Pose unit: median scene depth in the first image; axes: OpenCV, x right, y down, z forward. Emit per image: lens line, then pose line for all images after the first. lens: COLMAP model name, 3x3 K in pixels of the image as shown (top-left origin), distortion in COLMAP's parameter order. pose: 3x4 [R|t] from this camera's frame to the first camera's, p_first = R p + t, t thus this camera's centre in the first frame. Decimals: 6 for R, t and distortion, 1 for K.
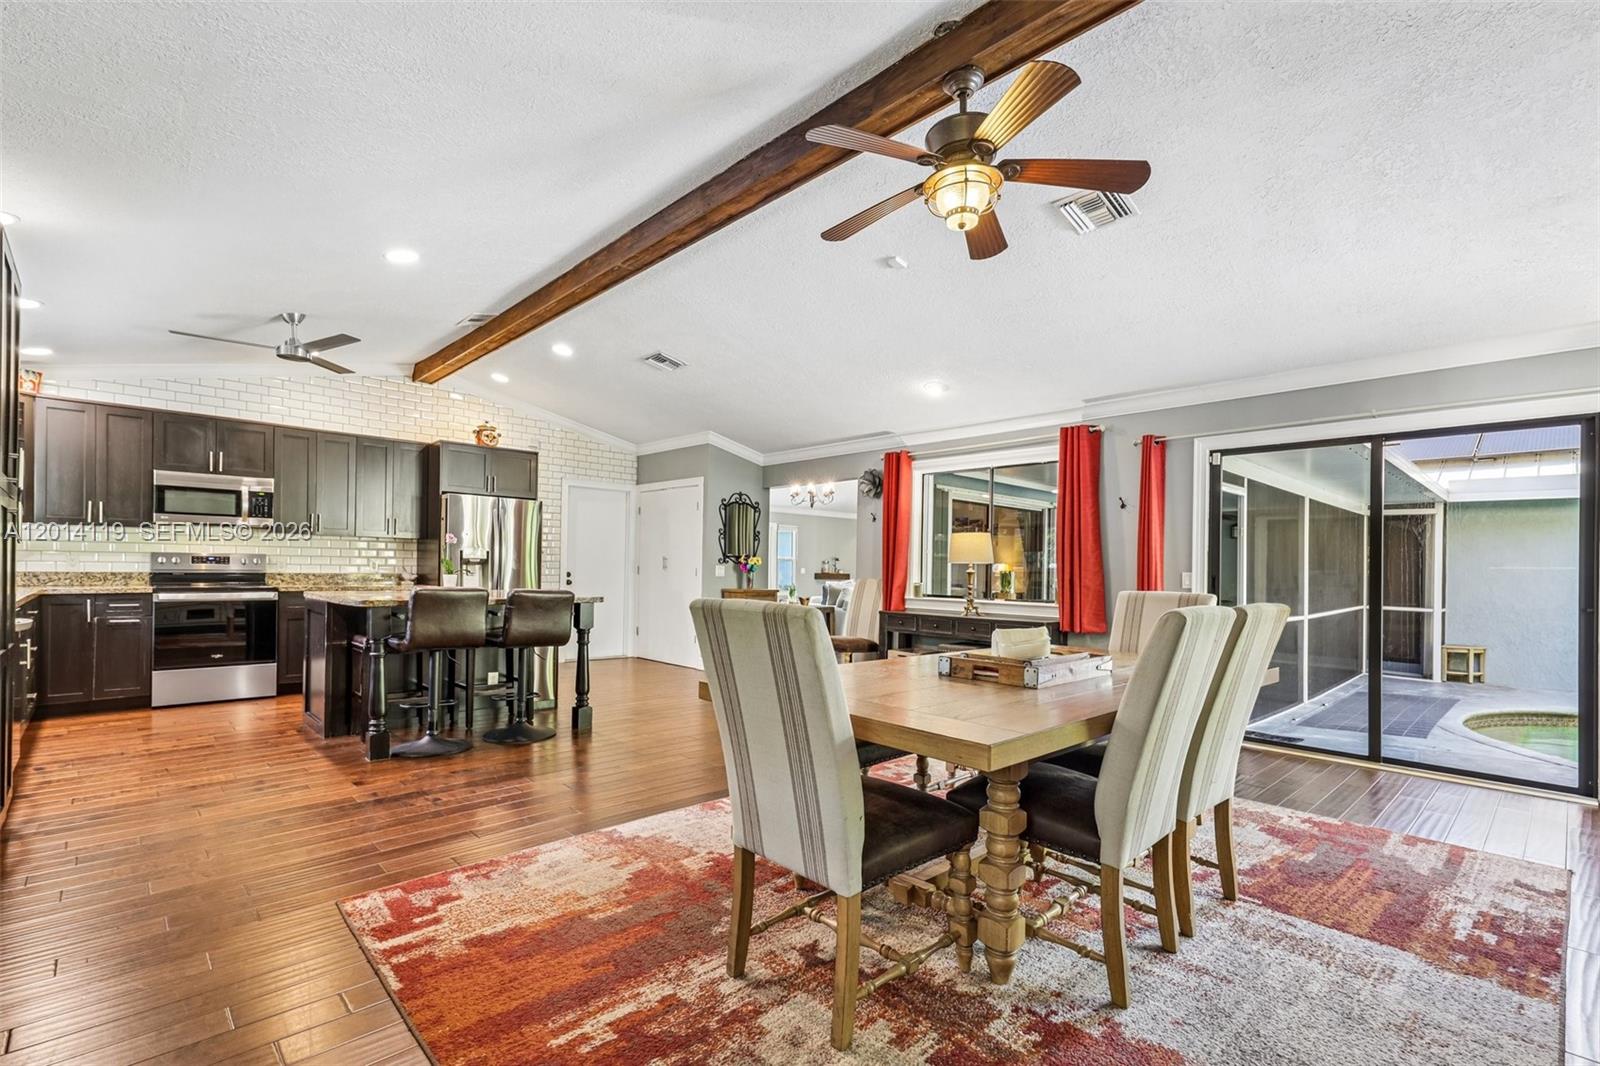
lens RADIAL K [[721.2, 0, 795.0], [0, 721.2, 571.7], [0, 0, 1]] dist [0.015966, -0.004049]
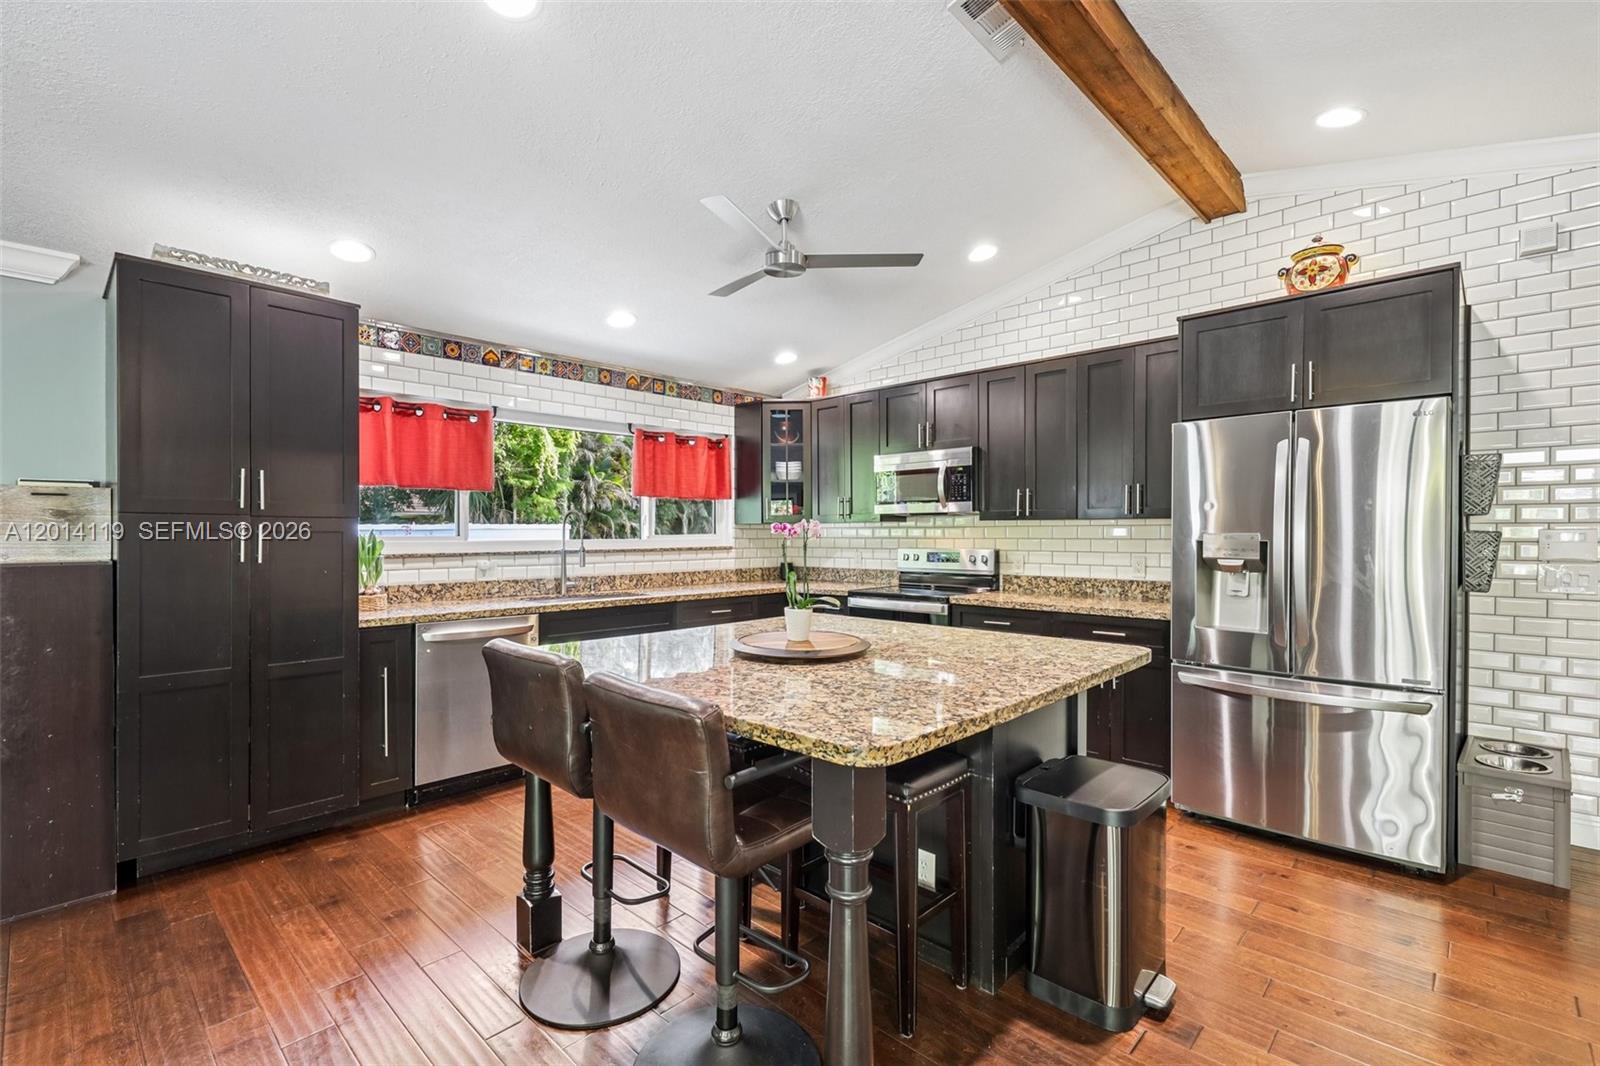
lens RADIAL K [[721.2, 0, 791.5], [0, 721.2, 534.5], [0, 0, 1]] dist [0.015966, -0.004049]
pose [[0.049347, -0.014244, -0.998680, -0.011702], [-0.000064, 0.999898, -0.014265, -0.030248], [0.998782, 0.000767, 0.049341, 0.801704]]
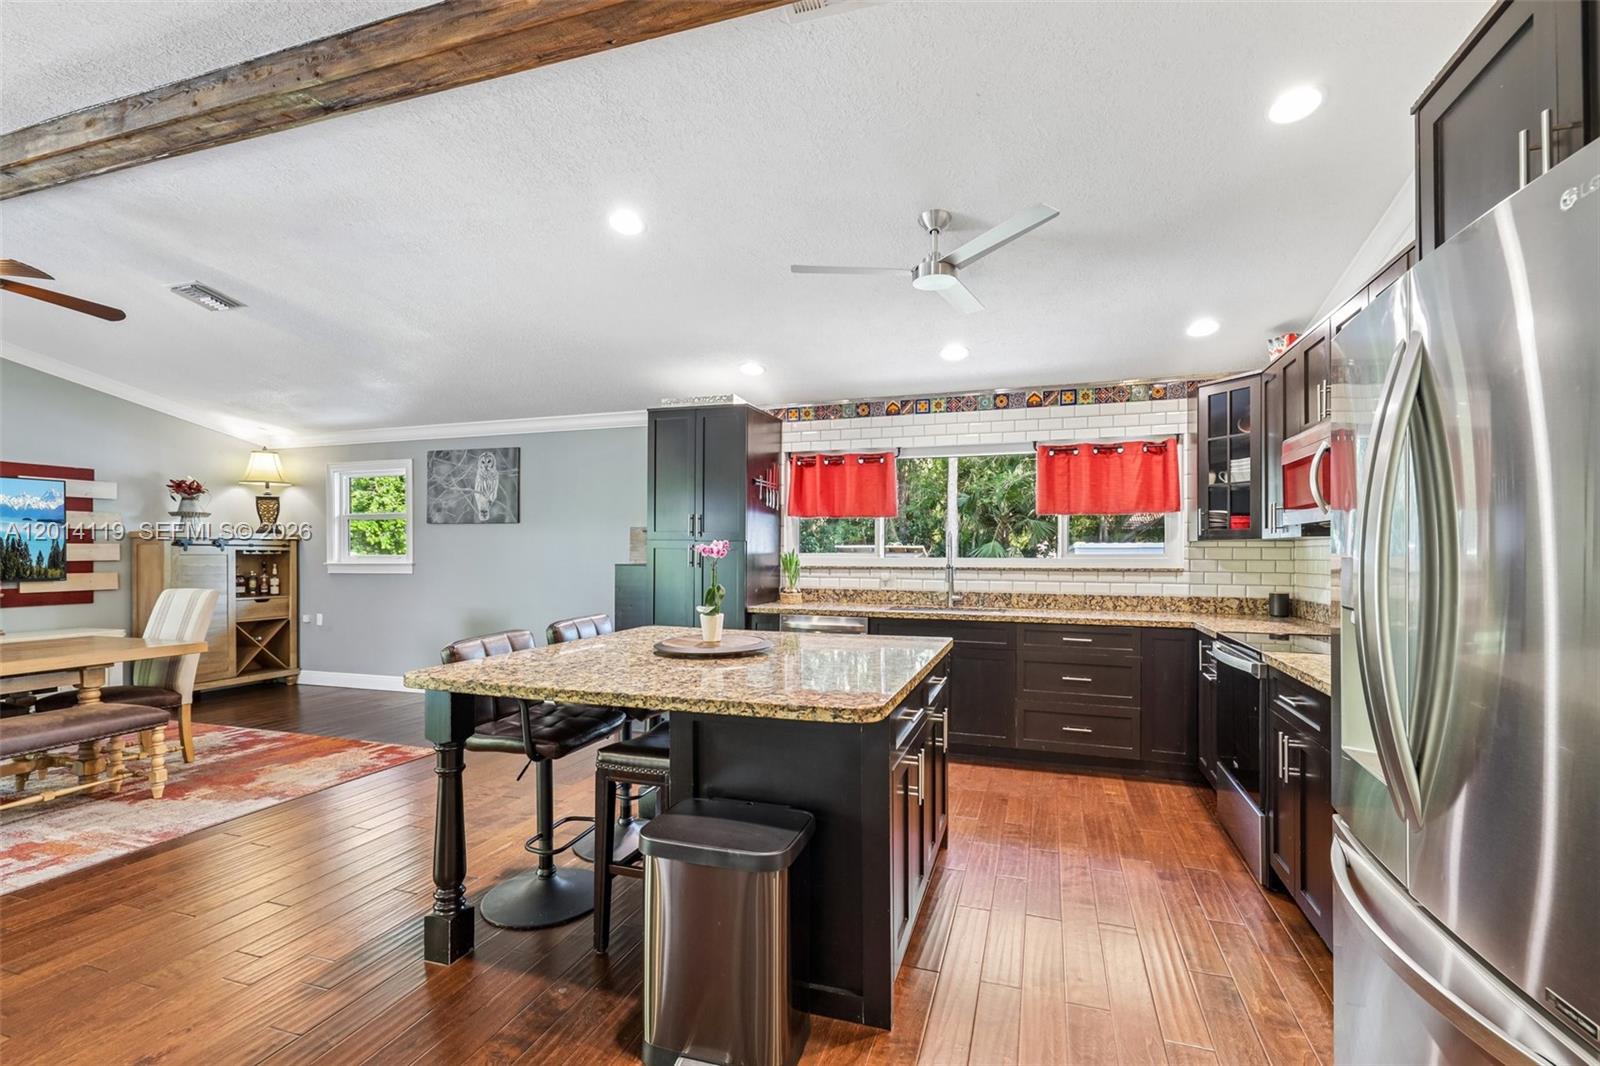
lens RADIAL K [[721.2, 0, 800.4], [0, 721.2, 556.7], [0, 0, 1]] dist [0.015966, -0.004049]
pose [[-0.886886, -0.010919, -0.461859, -0.231472], [-0.016909, 0.999818, 0.008831, -0.041044], [0.461679, 0.015642, -0.886909, 1.263607]]
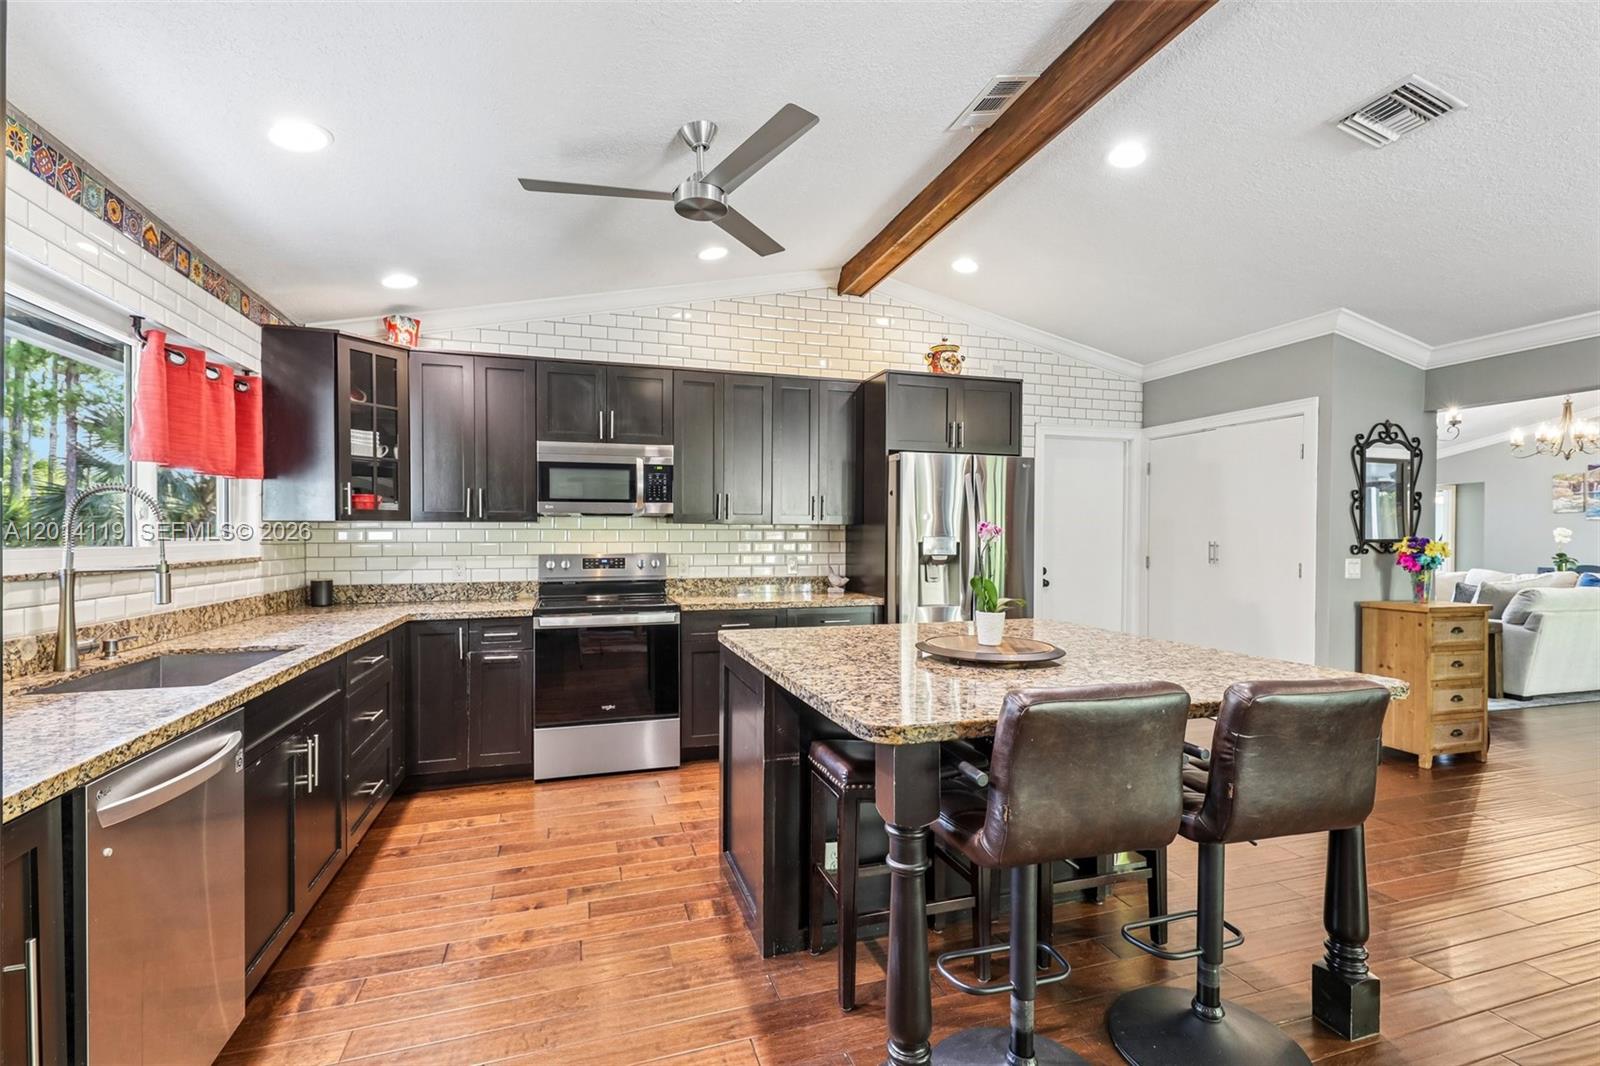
lens RADIAL K [[721.2, 0, 805.6], [0, 721.2, 540.7], [0, 0, 1]] dist [0.015966, -0.004049]
pose [[0.902139, -0.013899, -0.431221, -0.316009], [0.012964, 0.999903, -0.005107, -0.032647], [0.431250, -0.000983, 0.902232, 0.443612]]
